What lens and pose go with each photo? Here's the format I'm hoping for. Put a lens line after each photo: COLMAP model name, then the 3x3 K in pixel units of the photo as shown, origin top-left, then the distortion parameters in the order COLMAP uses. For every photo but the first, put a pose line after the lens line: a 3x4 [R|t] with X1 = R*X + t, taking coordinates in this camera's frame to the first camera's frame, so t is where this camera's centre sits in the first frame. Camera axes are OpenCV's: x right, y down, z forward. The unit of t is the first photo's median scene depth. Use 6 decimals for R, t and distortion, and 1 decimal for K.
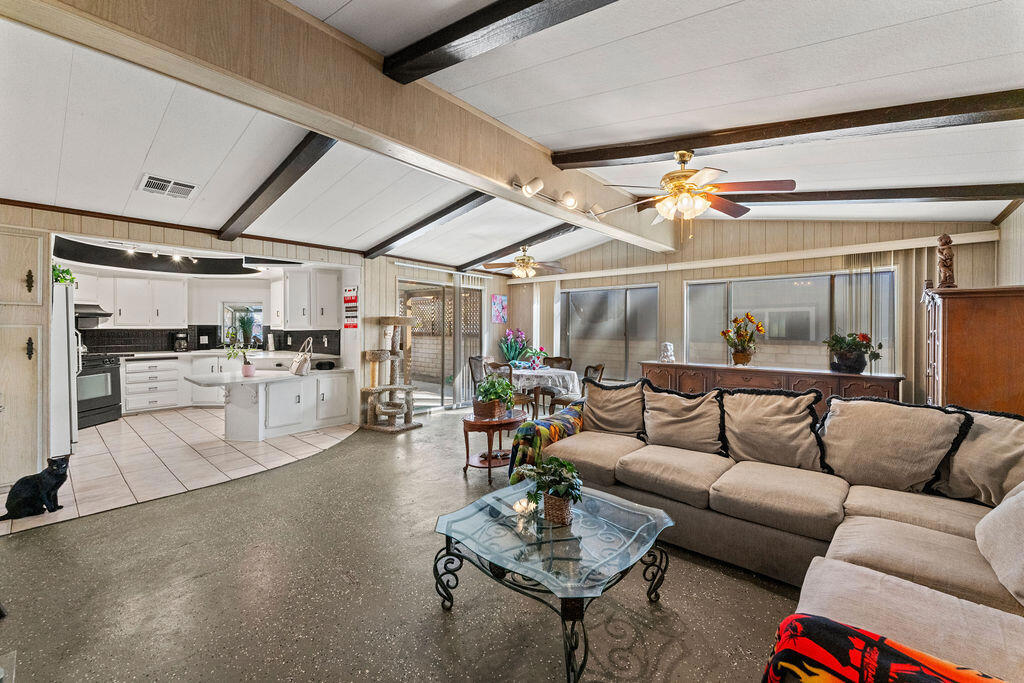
lens RADIAL K [[409.7, 0, 510.9], [0, 409.7, 331.9], [0, 0, 1]] dist [0.000447, -0.000519]
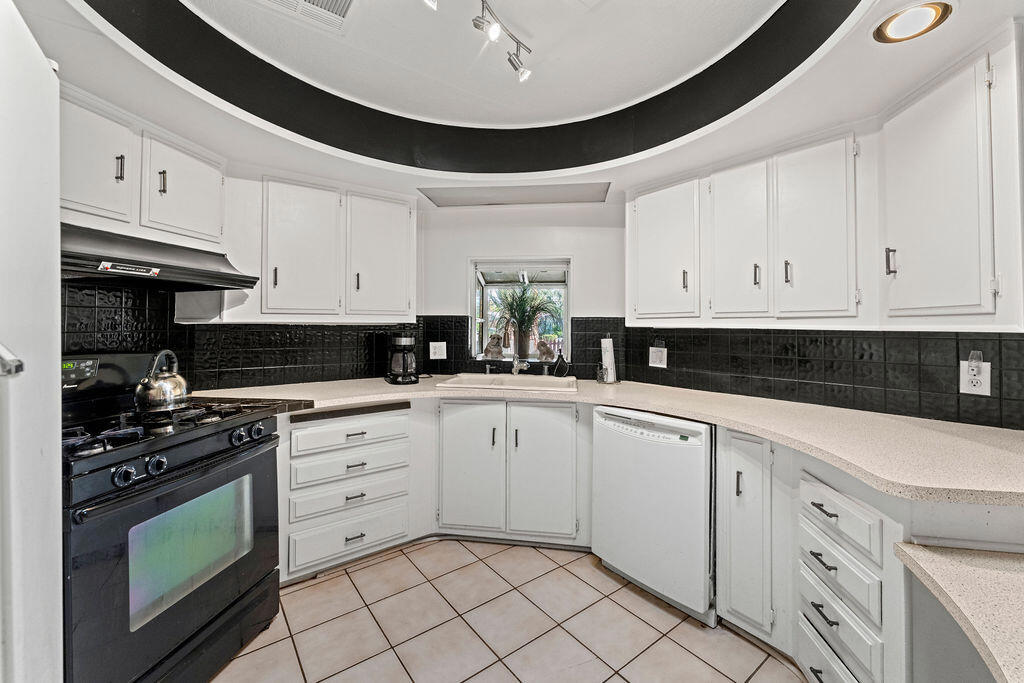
lens RADIAL K [[409.6, 0, 511.0], [0, 409.6, 326.5], [0, 0, 1]] dist [-0.000150, -0.000239]
pose [[0.978706, 0.001420, -0.205263, -0.676589], [-0.003759, 0.999932, -0.011007, -0.001530], [0.205233, 0.011544, 0.978645, 0.690285]]
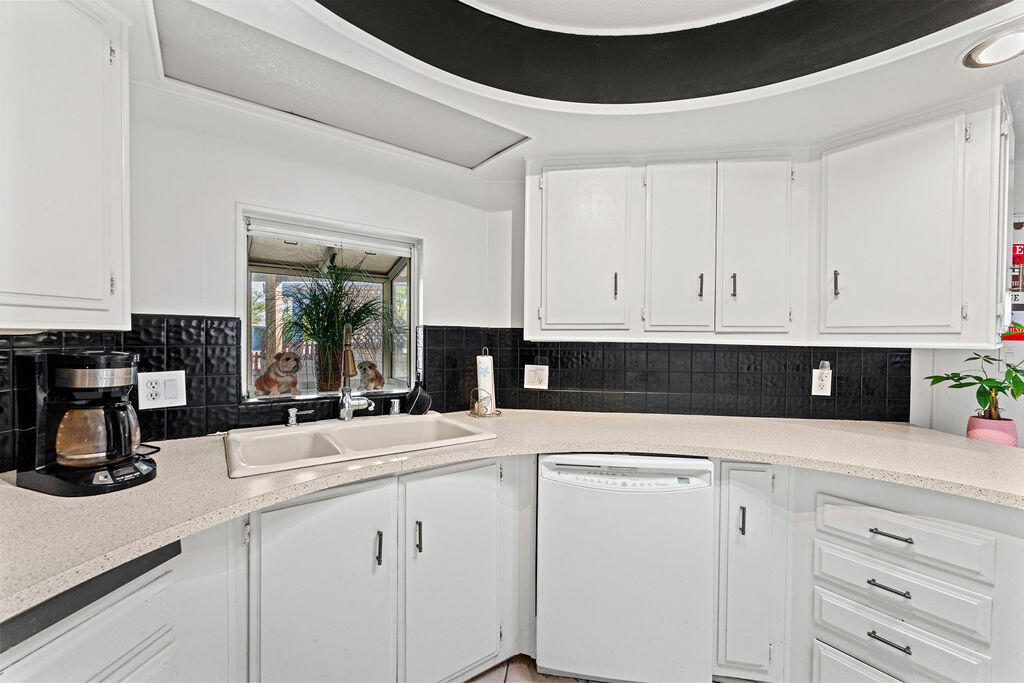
lens RADIAL K [[417.6, 0, 512.0], [0, 417.6, 341.5], [0, 0, 1]] dist [0.007627, -0.000005]
pose [[0.839511, 0.000659, 0.543342, -0.825756], [-0.003515, 0.999985, 0.004218, -0.006320], [-0.543331, -0.005451, 0.839501, 0.849357]]
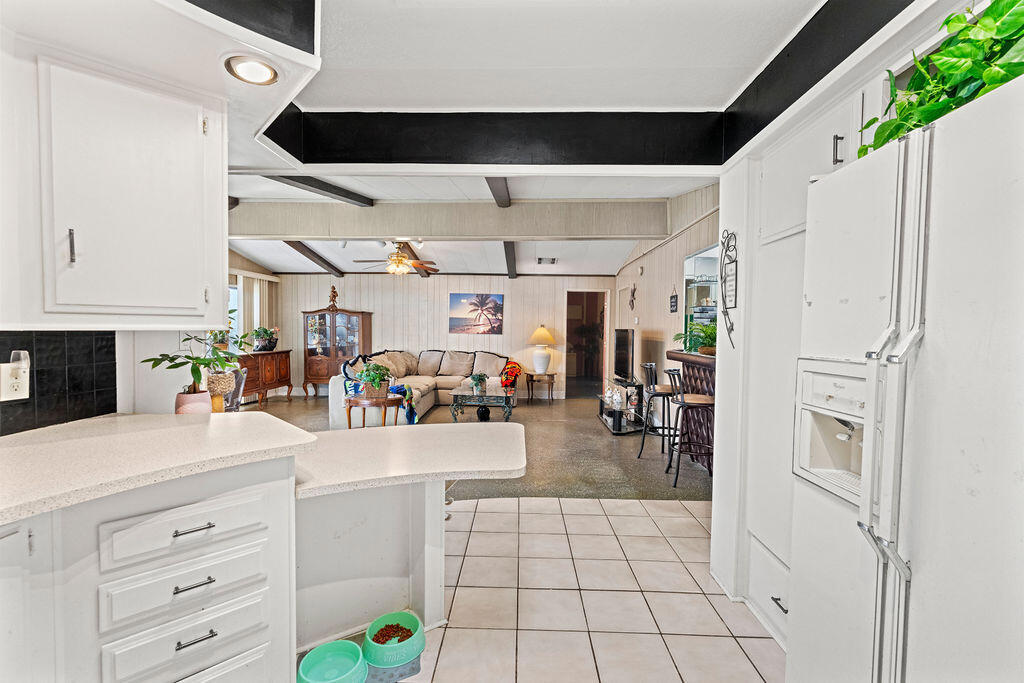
lens RADIAL K [[445.5, 0, 512.0], [0, 445.5, 341.5], [0, 0, 1]] dist [0.000714, 0.000246]
pose [[-0.637059, -0.034433, 0.770045, -0.808287], [-0.007435, 0.999230, 0.038530, -0.007108], [-0.770779, 0.018820, -0.636825, 0.933984]]
